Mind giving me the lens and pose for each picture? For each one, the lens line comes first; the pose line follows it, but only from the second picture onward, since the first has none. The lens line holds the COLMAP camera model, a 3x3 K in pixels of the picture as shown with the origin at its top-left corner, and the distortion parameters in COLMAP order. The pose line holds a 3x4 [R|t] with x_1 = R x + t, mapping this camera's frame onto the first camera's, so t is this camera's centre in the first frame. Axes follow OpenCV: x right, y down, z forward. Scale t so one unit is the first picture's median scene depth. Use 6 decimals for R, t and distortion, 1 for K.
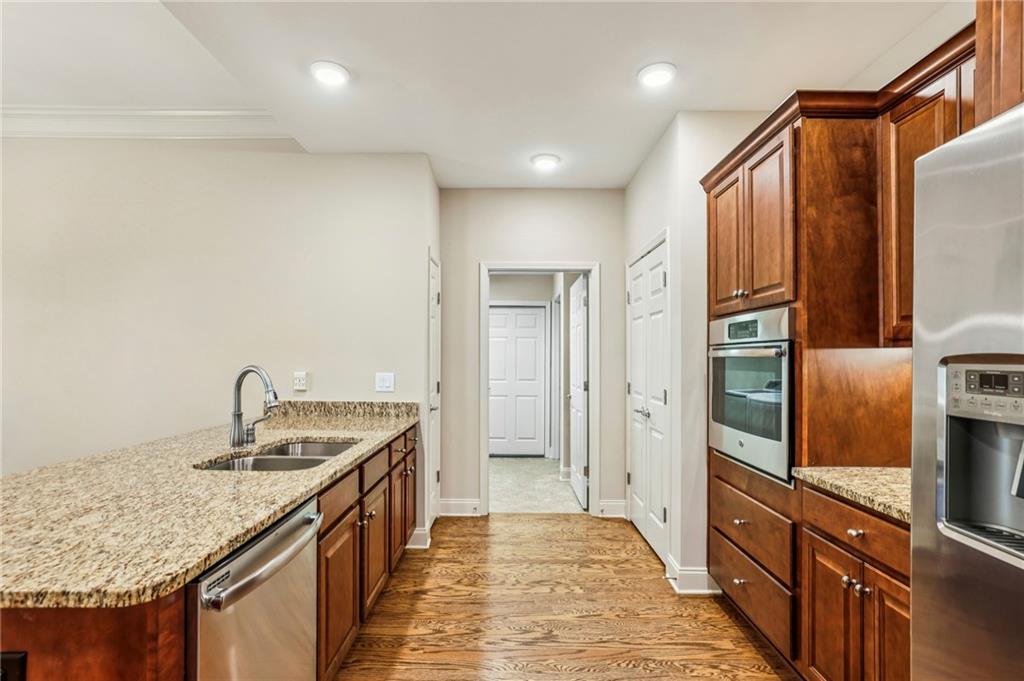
lens RADIAL K [[496.8, 0, 508.5], [0, 496.8, 346.9], [0, 0, 1]] dist [0.003712, 0.005712]
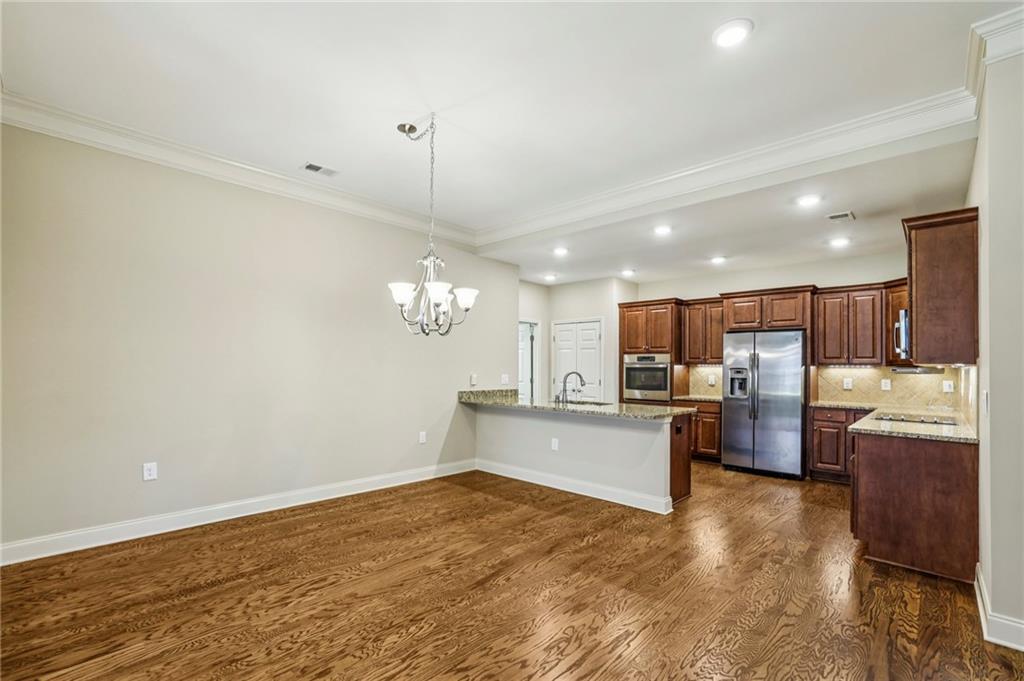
lens RADIAL K [[444.3, 0, 514.3], [0, 444.3, 354.8], [0, 0, 1]] dist [-0.024997, 0.007057]
pose [[0.680827, 0.018159, 0.732219, -1.847055], [-0.021739, 0.999753, -0.004581, -0.022841], [-0.732121, -0.012799, 0.681054, -0.274815]]
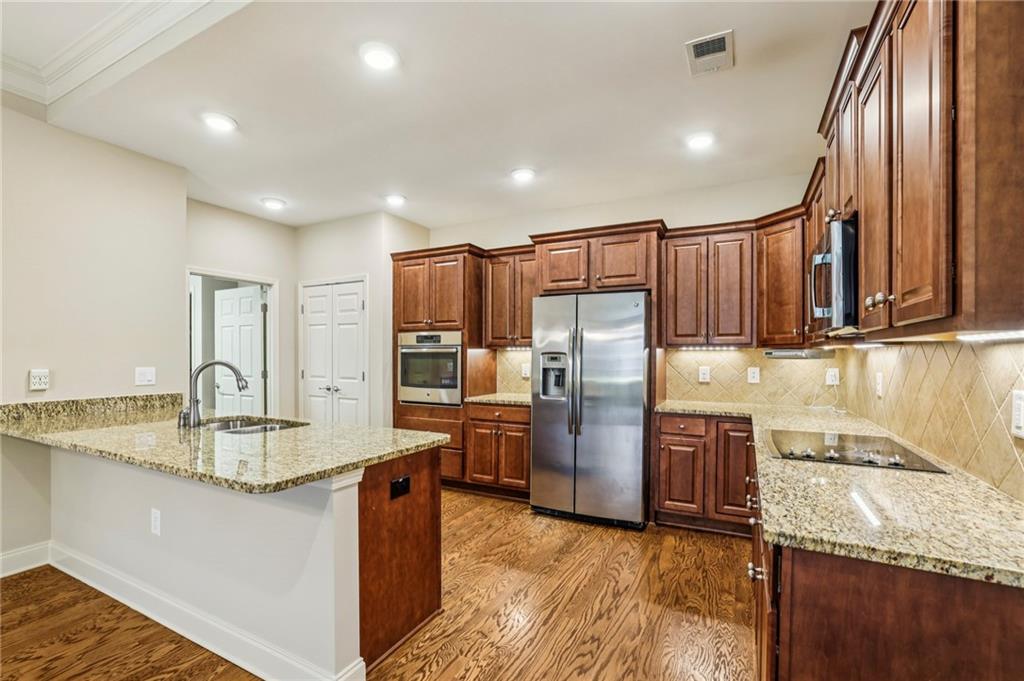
lens RADIAL K [[444.3, 0, 504.7], [0, 444.3, 348.2], [0, 0, 1]] dist [-0.024997, 0.007057]
pose [[0.461379, 0.005234, 0.887188, -0.852712], [-0.019538, 0.999800, 0.004262, -0.007913], [-0.886988, -0.019300, 0.461389, -0.109577]]
